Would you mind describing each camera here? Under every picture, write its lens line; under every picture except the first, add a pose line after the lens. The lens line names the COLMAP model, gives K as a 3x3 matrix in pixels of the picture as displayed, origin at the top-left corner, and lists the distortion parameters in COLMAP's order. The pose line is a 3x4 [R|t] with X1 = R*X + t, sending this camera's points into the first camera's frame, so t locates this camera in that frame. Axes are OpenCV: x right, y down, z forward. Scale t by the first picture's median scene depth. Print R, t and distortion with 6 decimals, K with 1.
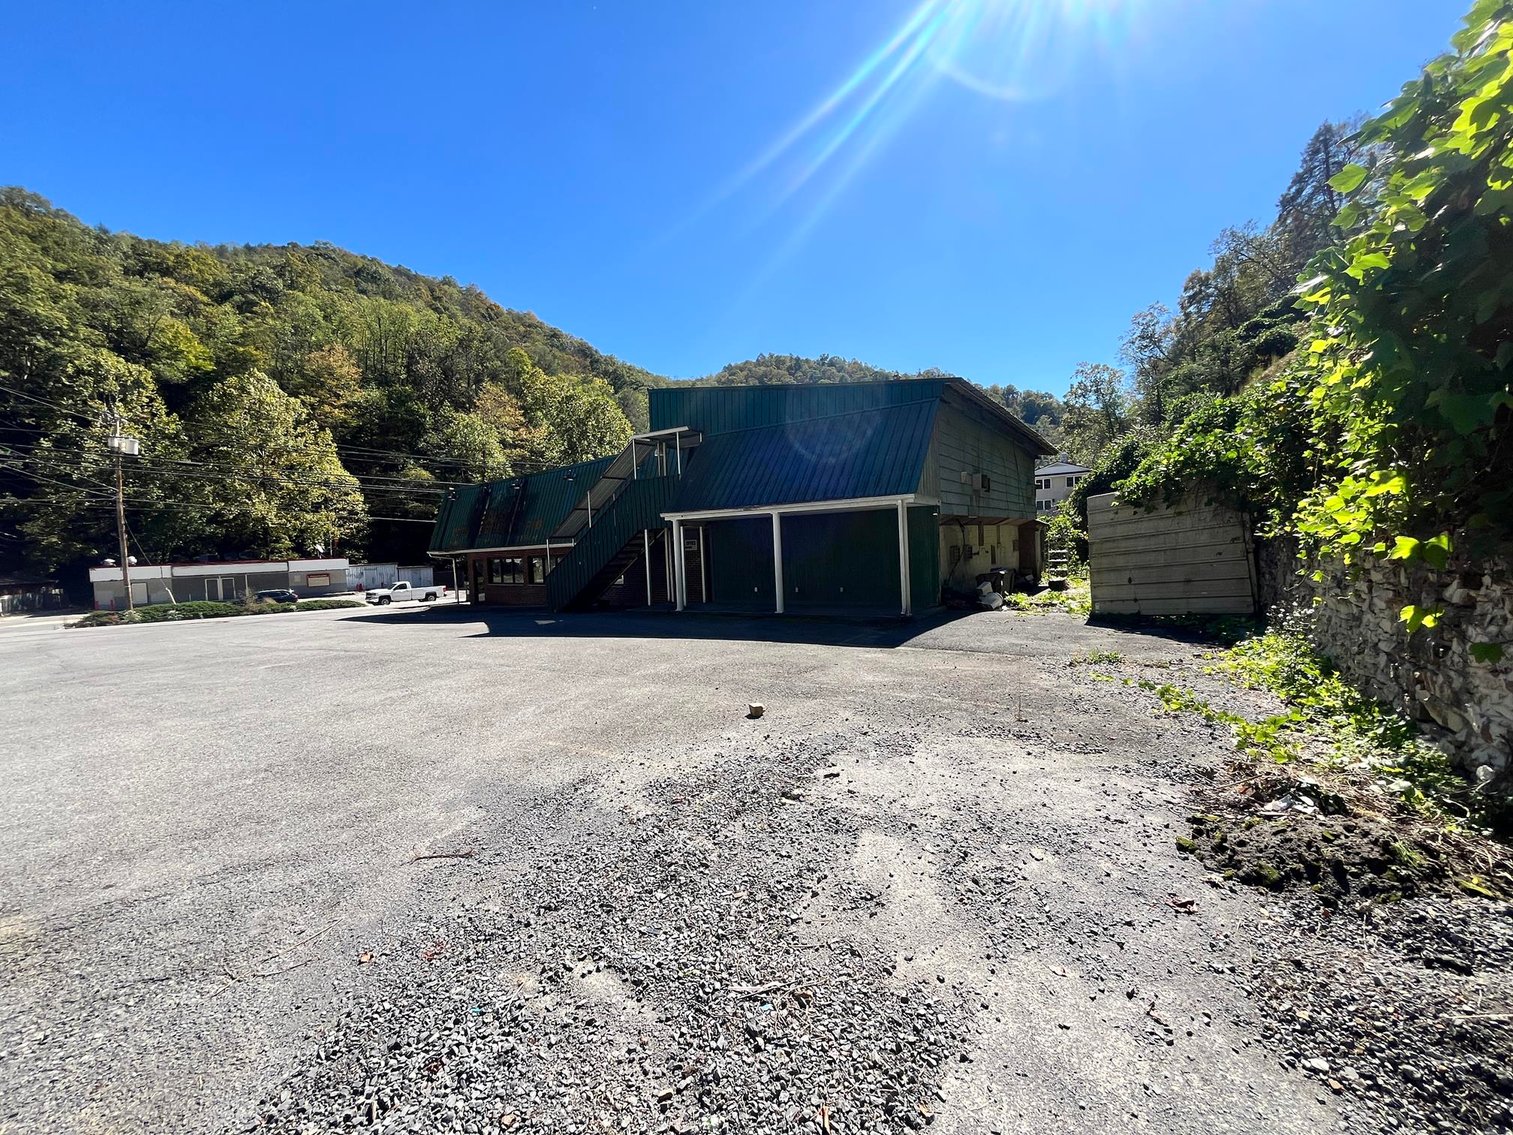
lens RADIAL K [[613.8, 0, 757.1], [0, 613.8, 569.1], [0, 0, 1]] dist [-0.002954, -0.000254]
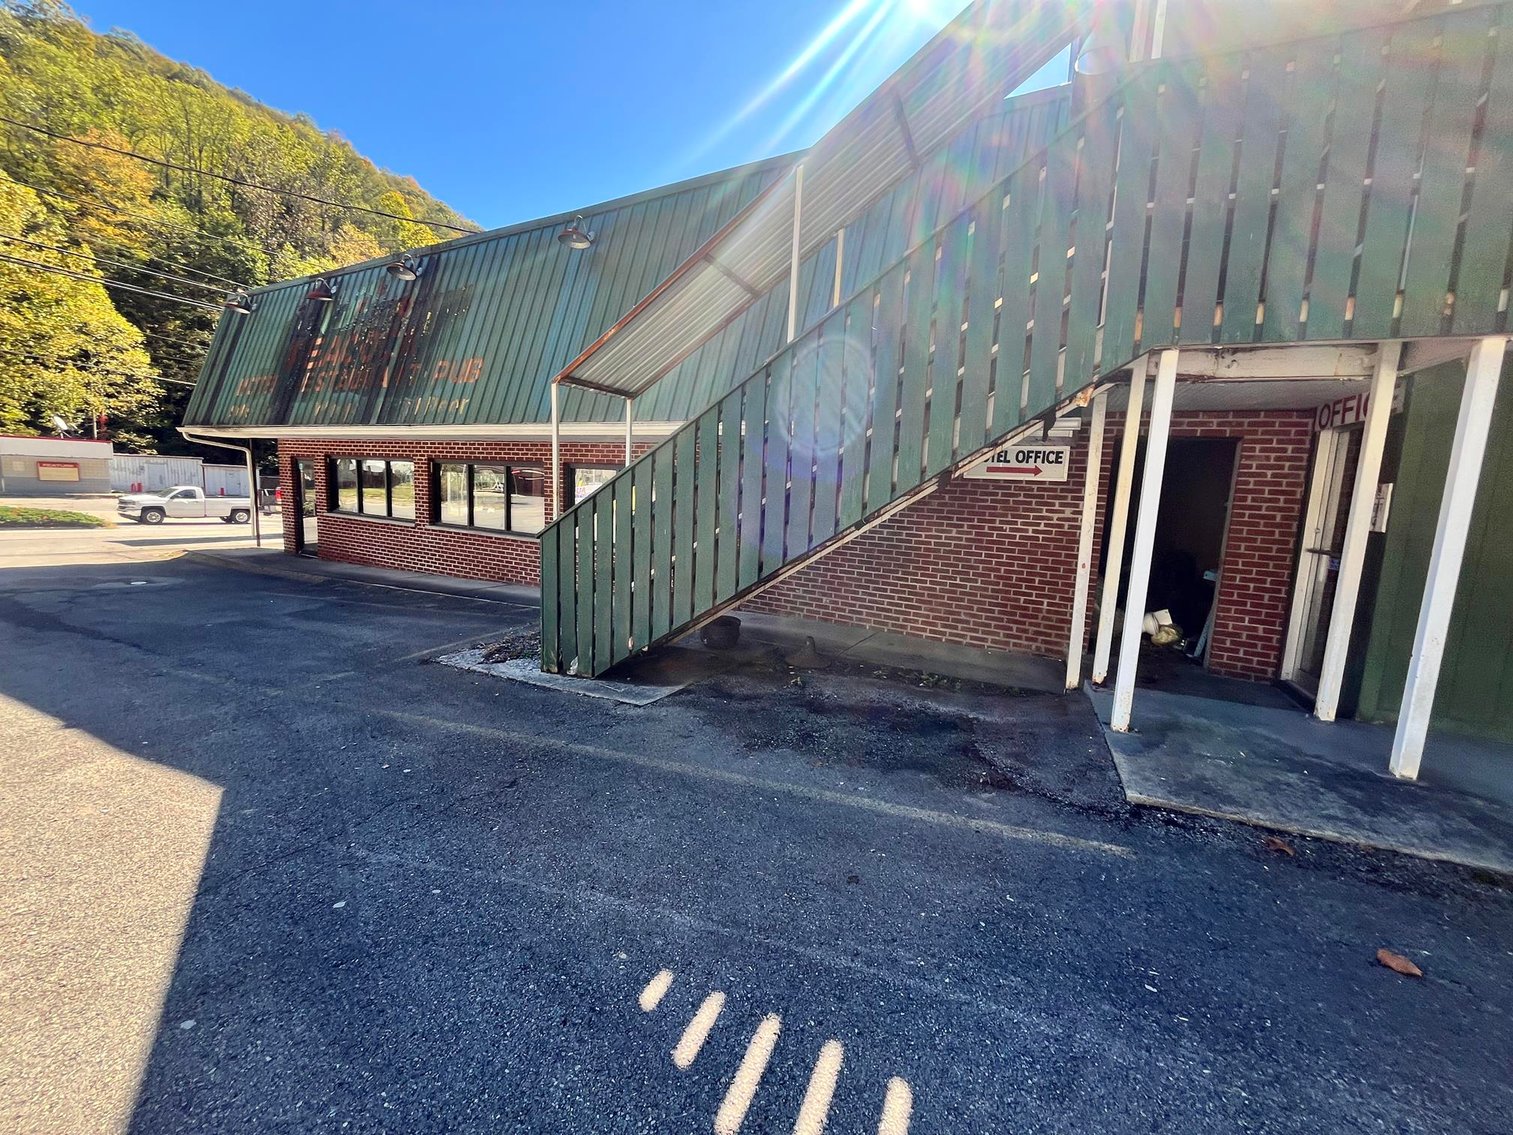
lens RADIAL K [[613.8, 0, 755.6], [0, 613.8, 565.0], [0, 0, 1]] dist [-0.002954, -0.000254]
pose [[0.982038, 0.066533, 0.176562, -0.078425], [-0.082634, 0.992909, 0.085458, -0.000589], [-0.169624, -0.098513, 0.980573, 0.191060]]
